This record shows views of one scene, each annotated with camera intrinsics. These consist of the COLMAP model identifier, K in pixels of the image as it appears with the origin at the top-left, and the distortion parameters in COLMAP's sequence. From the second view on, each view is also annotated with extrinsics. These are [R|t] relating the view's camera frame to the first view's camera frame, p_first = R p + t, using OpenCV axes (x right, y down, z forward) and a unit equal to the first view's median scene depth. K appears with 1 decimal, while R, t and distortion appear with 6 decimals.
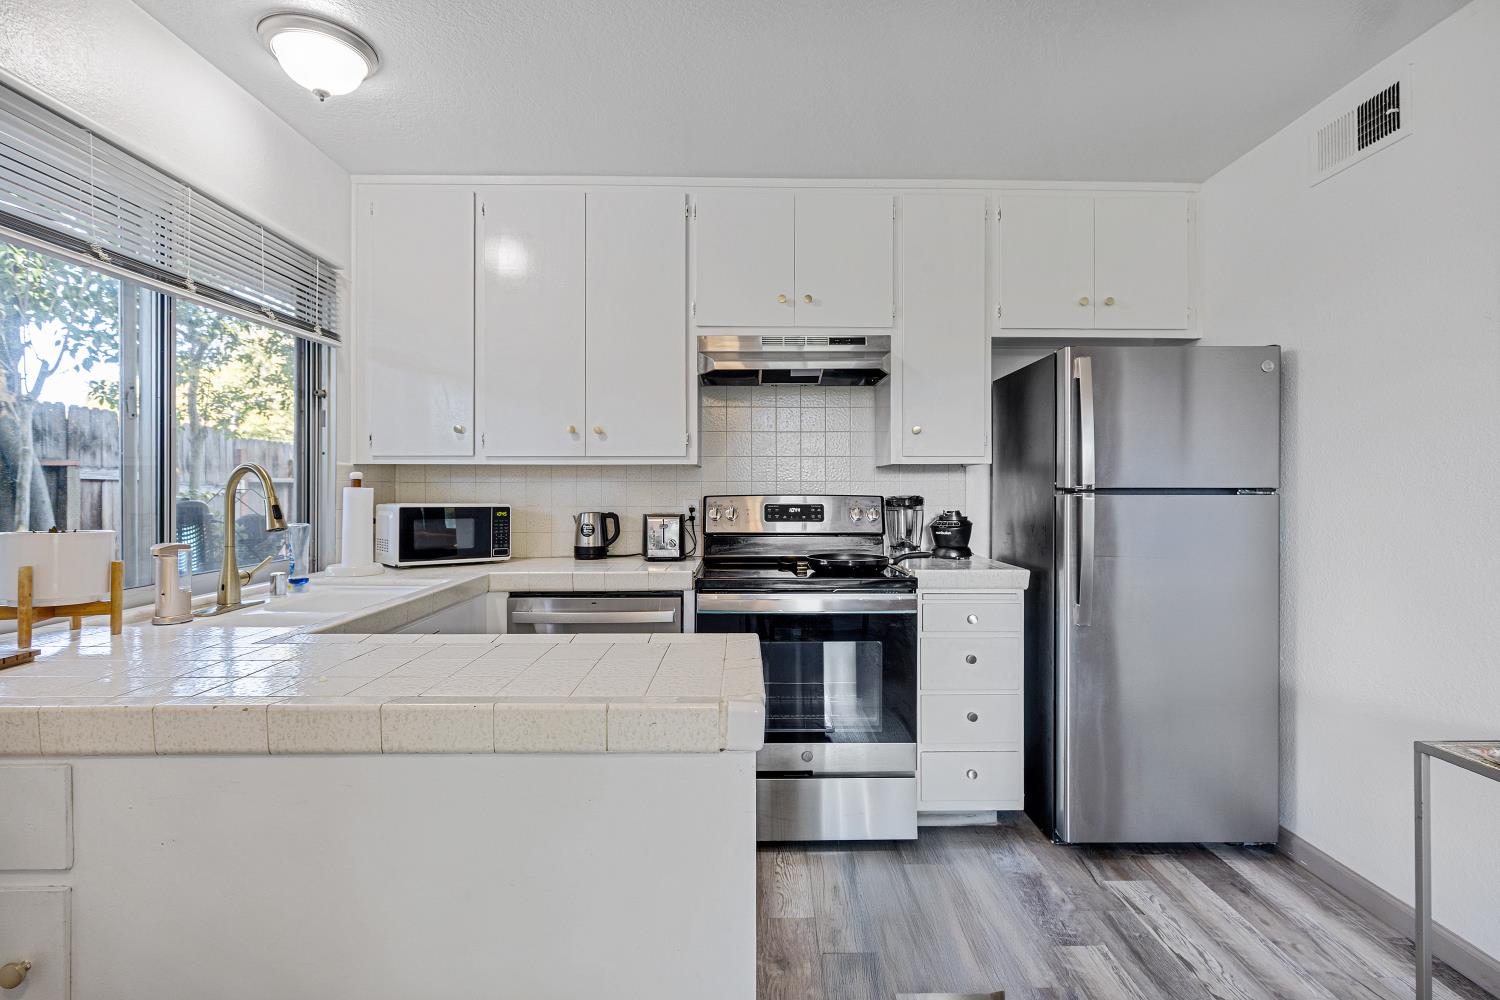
lens RADIAL K [[715.5, 0, 755.0], [0, 715.5, 488.9], [0, 0, 1]] dist [-0.004351, -0.000951]
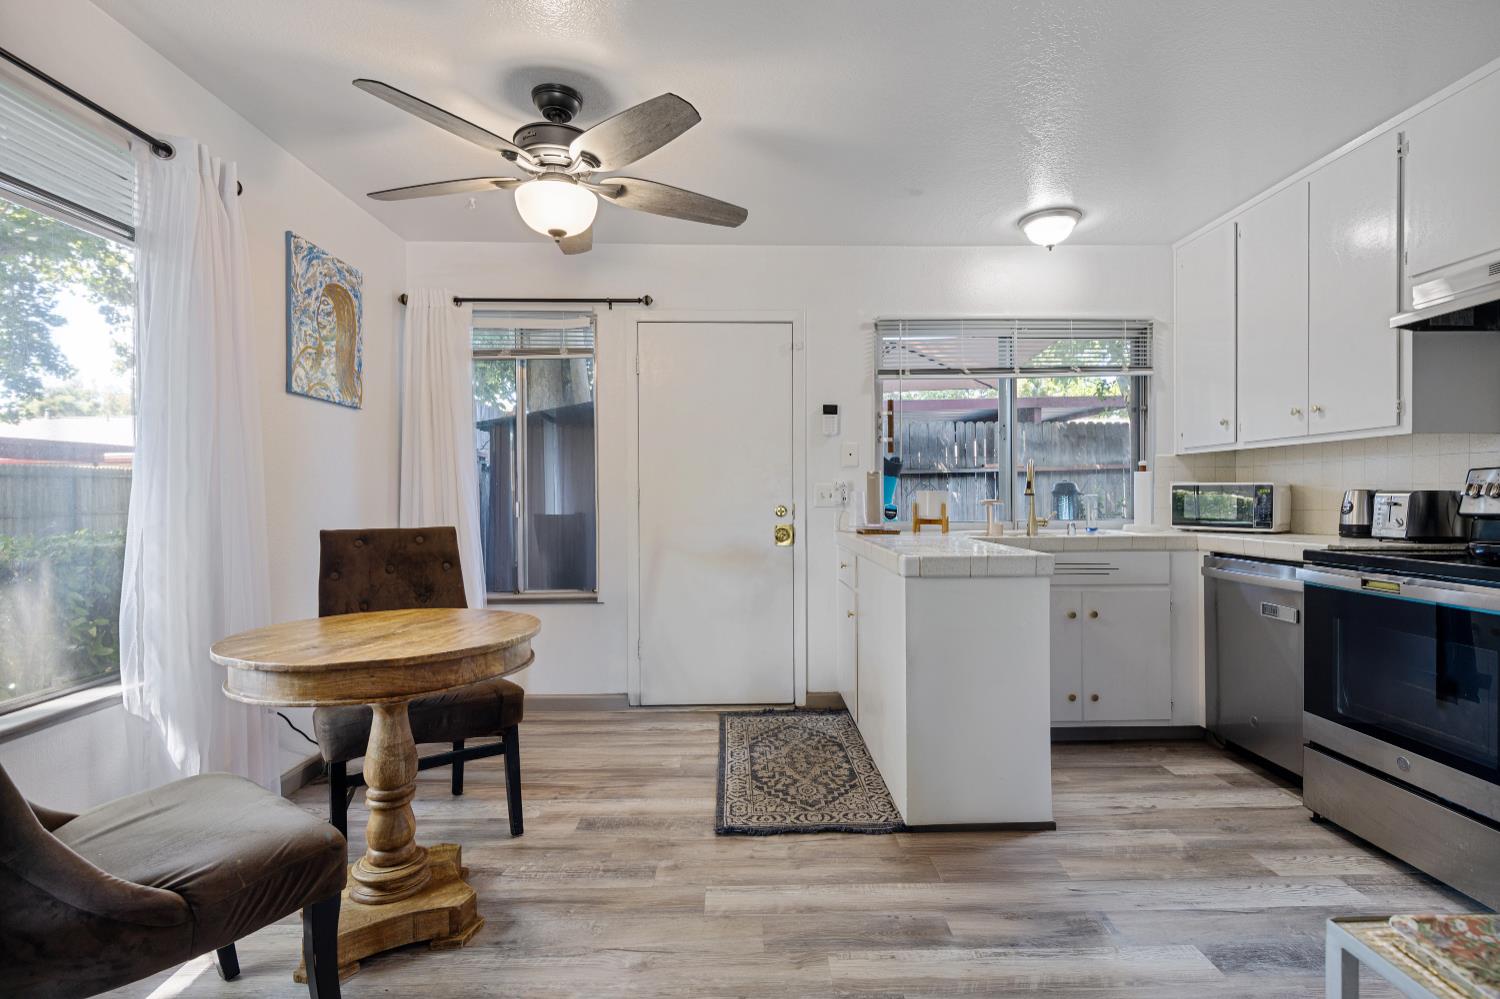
lens RADIAL K [[707.5, 0, 756.6], [0, 707.5, 500.9], [0, 0, 1]] dist [0.000069, -0.000477]
pose [[0.002763, 0.009132, -0.999954, 0.793785], [0.008271, 0.999924, 0.009154, 0.034491], [0.999962, -0.008296, 0.002688, 0.184786]]
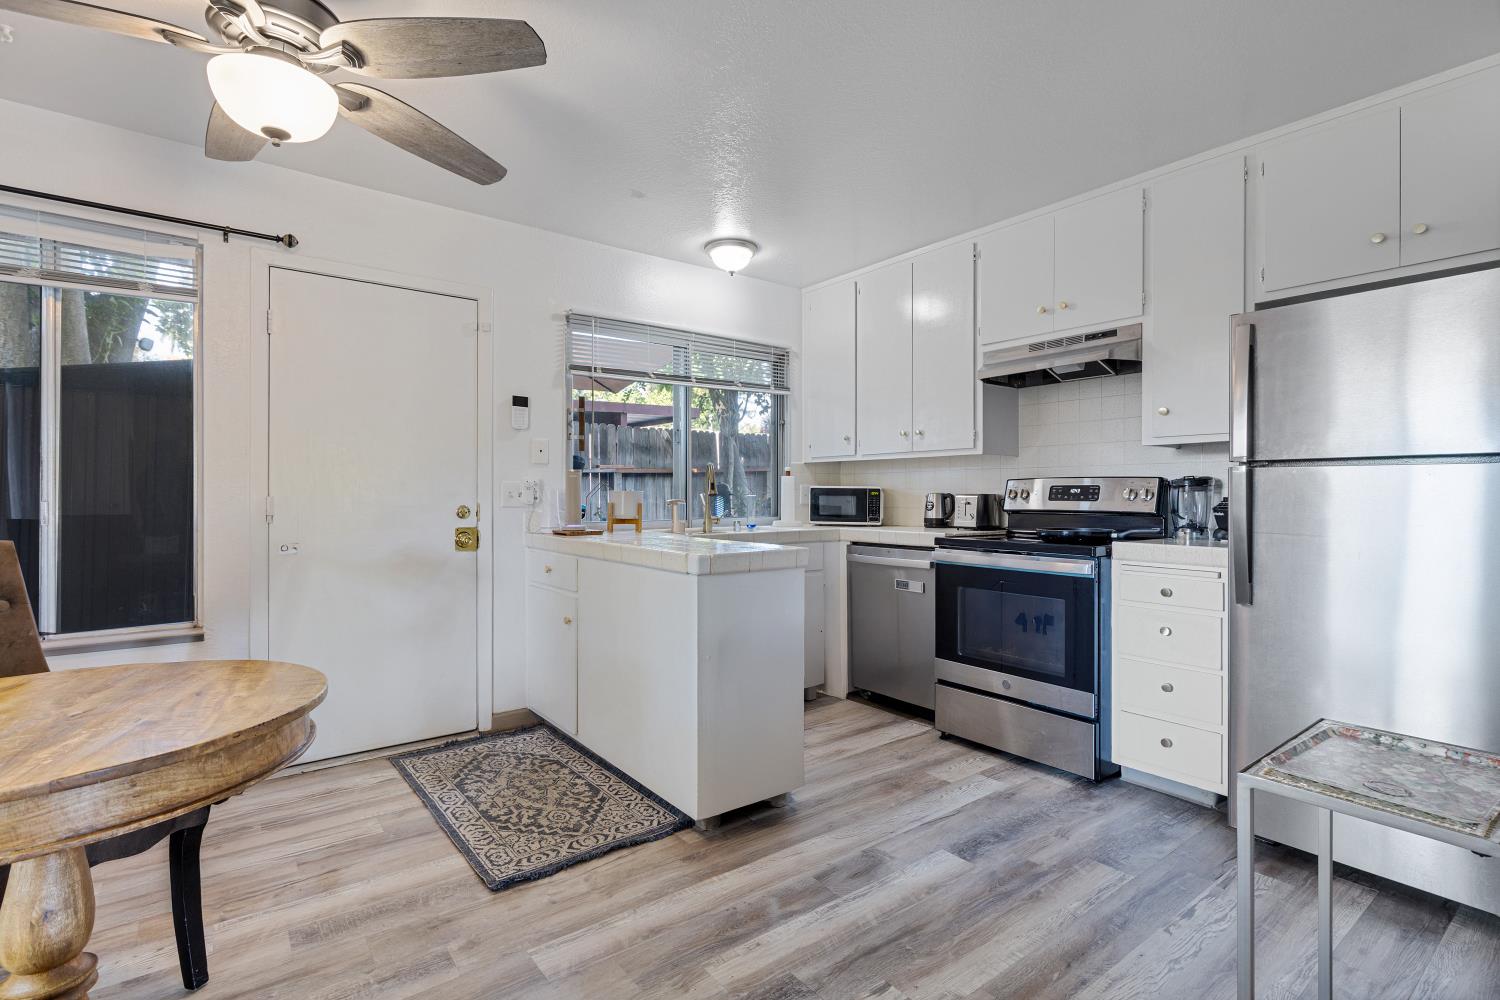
lens RADIAL K [[710.9, 0, 750.8], [0, 710.9, 490.7], [0, 0, 1]] dist [0.000893, -0.000370]
pose [[0.593013, -0.002007, -0.805191, 0.691476], [0.000115, 0.999997, -0.002408, 0.033830], [0.805193, 0.001335, 0.593011, -0.080856]]
